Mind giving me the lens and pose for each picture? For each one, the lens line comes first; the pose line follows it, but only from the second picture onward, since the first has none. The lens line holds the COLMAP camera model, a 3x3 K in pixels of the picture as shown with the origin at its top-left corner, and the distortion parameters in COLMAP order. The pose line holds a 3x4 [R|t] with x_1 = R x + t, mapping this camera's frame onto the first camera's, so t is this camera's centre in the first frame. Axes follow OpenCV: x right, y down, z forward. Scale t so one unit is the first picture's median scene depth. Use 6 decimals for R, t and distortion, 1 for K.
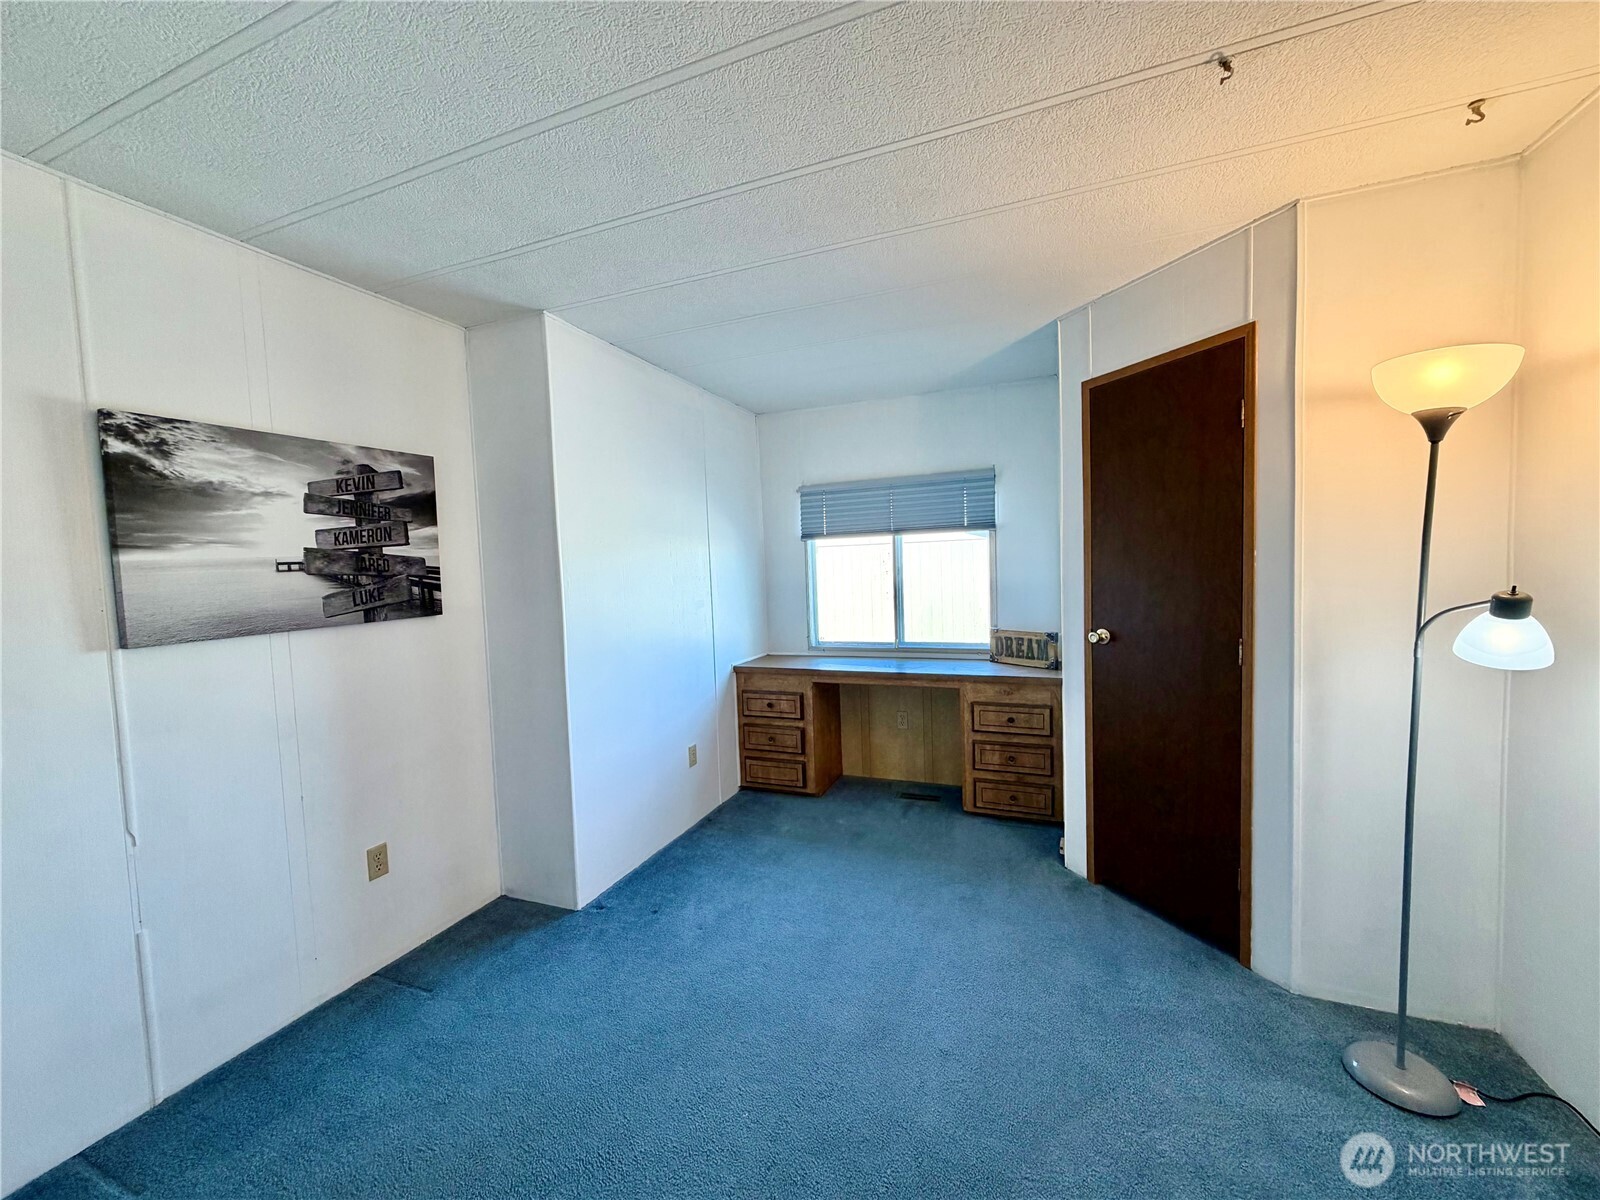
lens RADIAL K [[638.1, 0, 795.5], [0, 638.1, 602.2], [0, 0, 1]] dist [0.000430, 0.000201]
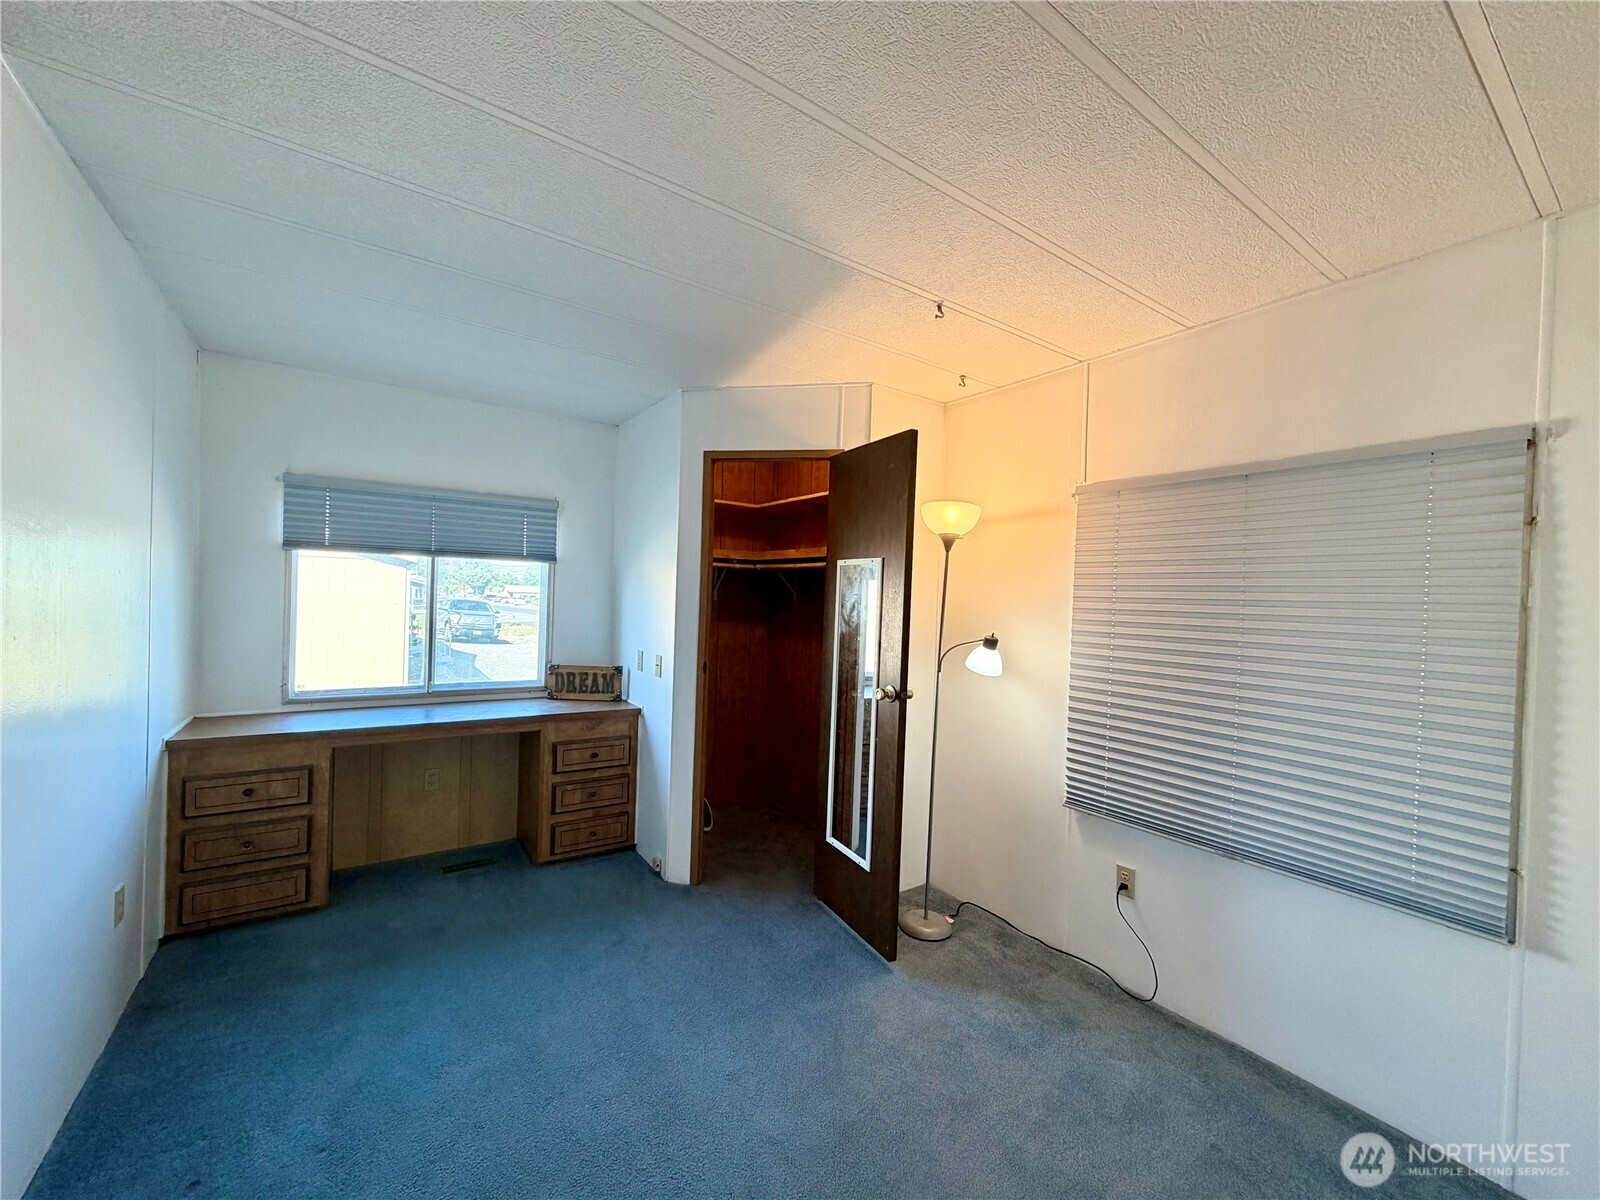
lens RADIAL K [[638.1, 0, 797.5], [0, 638.1, 601.8], [0, 0, 1]] dist [0.000430, 0.000201]
pose [[0.546225, 0.045406, 0.836407, -0.308485], [-0.006255, 0.998723, -0.050133, -0.007571], [-0.837615, 0.022152, 0.545811, 0.161999]]
